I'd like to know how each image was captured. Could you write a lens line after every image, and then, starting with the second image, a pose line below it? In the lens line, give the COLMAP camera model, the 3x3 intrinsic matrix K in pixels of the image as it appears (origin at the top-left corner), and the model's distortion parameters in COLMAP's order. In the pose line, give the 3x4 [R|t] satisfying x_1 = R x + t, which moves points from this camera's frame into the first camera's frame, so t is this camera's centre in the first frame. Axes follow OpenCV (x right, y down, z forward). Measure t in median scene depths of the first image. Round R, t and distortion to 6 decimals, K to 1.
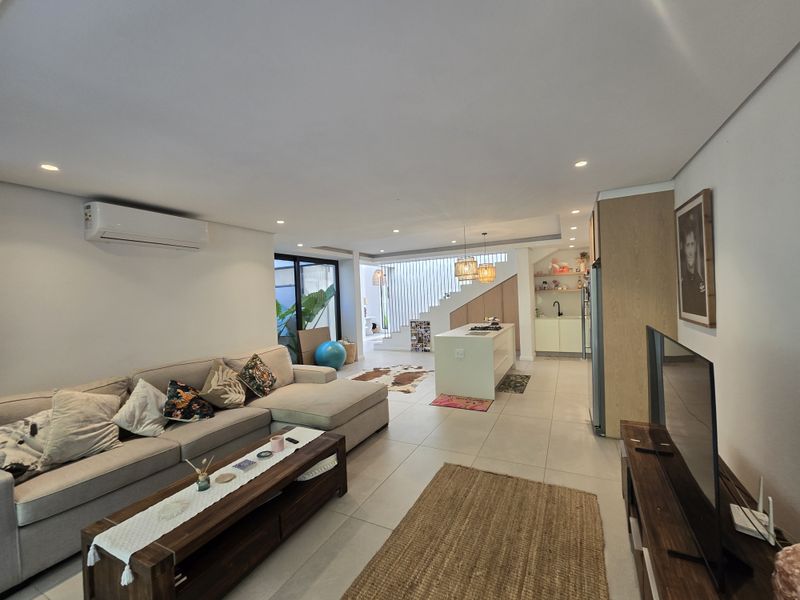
lens RADIAL K [[329.0, 0, 400.1], [0, 329.0, 298.1], [0, 0, 1]] dist [0.004240, 0.000224]
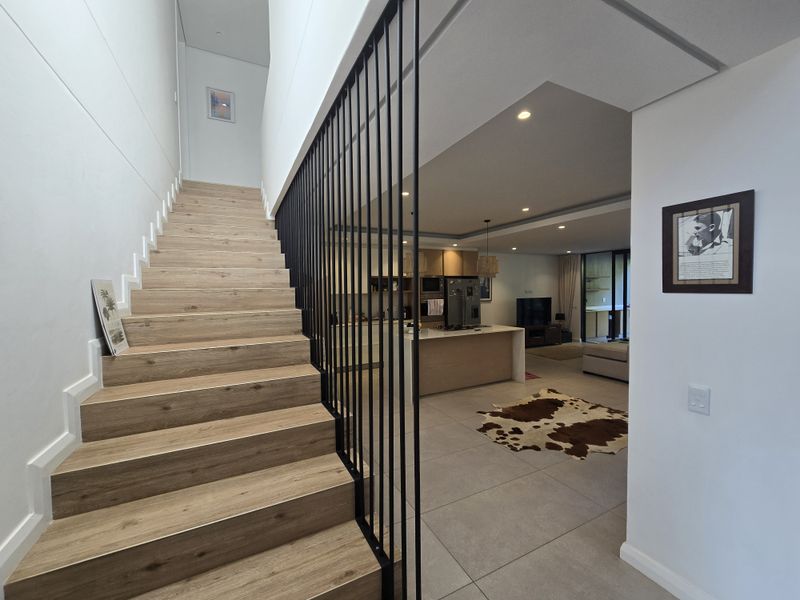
lens RADIAL K [[329.0, 0, 400.8], [0, 329.0, 298.6], [0, 0, 1]] dist [0.004240, 0.000224]
pose [[-0.809390, 0.036369, 0.586144, -0.183921], [0.051514, 0.998630, 0.009172, -0.009204], [-0.585008, 0.037618, -0.810155, 1.915646]]
